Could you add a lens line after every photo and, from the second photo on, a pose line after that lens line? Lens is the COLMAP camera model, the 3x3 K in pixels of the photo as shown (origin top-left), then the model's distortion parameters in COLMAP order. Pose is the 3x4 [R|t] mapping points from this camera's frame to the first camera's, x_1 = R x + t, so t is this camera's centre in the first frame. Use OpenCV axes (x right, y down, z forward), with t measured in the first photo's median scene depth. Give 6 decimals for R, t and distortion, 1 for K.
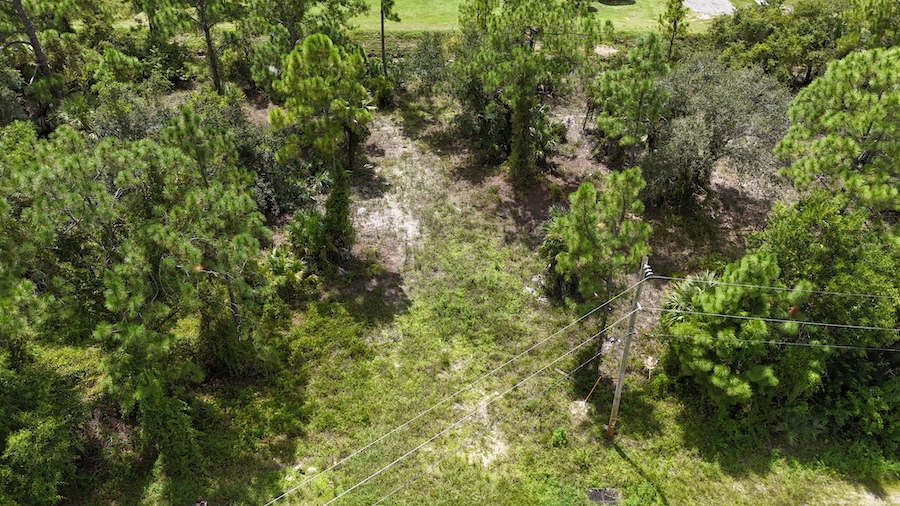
lens RADIAL K [[663.6, 0, 450.0], [0, 663.6, 253.0], [0, 0, 1]] dist [0.077160, -0.097460]
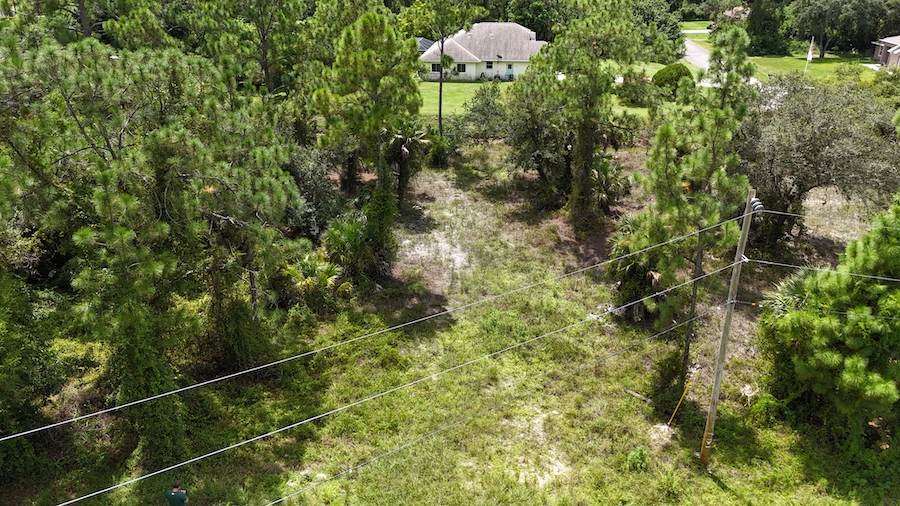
lens RADIAL K [[663.2, 0, 450.0], [0, 663.2, 254.5], [0, 0, 1]] dist [0.057308, -0.050167]
pose [[0.996306, 0.036744, -0.077610, -0.001689], [-0.052778, 0.974983, -0.215923, 0.192744], [0.067735, 0.219221, 0.973321, 0.151443]]
